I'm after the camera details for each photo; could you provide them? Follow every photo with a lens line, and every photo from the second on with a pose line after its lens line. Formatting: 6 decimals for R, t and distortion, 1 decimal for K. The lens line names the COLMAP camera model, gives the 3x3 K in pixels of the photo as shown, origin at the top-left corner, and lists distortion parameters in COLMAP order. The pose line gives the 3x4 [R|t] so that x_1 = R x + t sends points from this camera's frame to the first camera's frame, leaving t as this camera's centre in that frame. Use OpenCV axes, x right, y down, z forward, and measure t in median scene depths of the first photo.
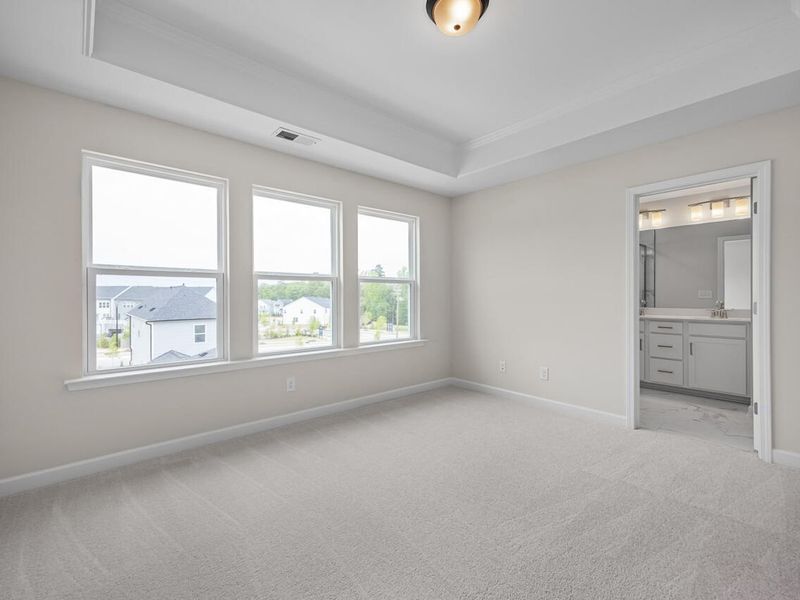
lens RADIAL K [[410.8, 0, 405.9], [0, 410.8, 304.8], [0, 0, 1]] dist [0.006937, -0.000918]
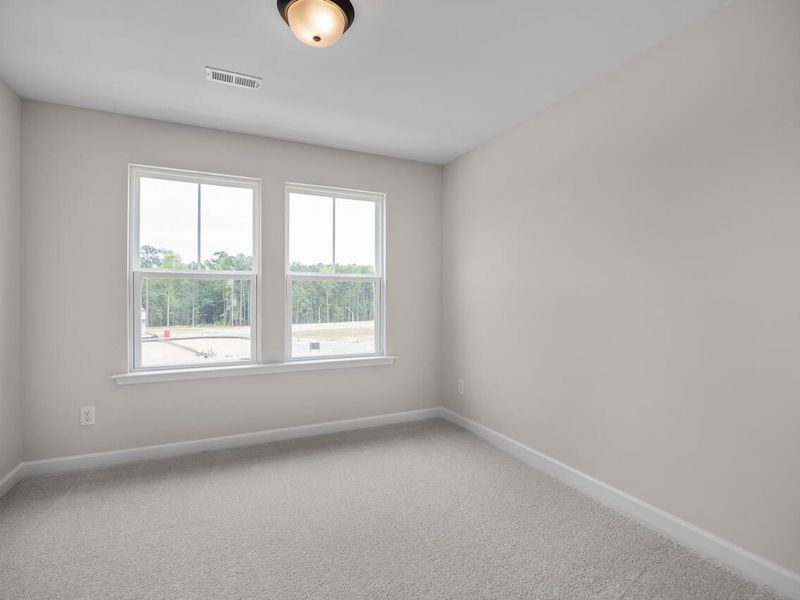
lens RADIAL K [[410.8, 0, 401.5], [0, 410.8, 300.9], [0, 0, 1]] dist [0.006937, -0.000918]
pose [[0.936108, -0.000192, -0.351712, 0.261497], [-0.006099, 0.999841, -0.016781, 0.000868], [0.351659, 0.017854, 0.935958, 0.233521]]
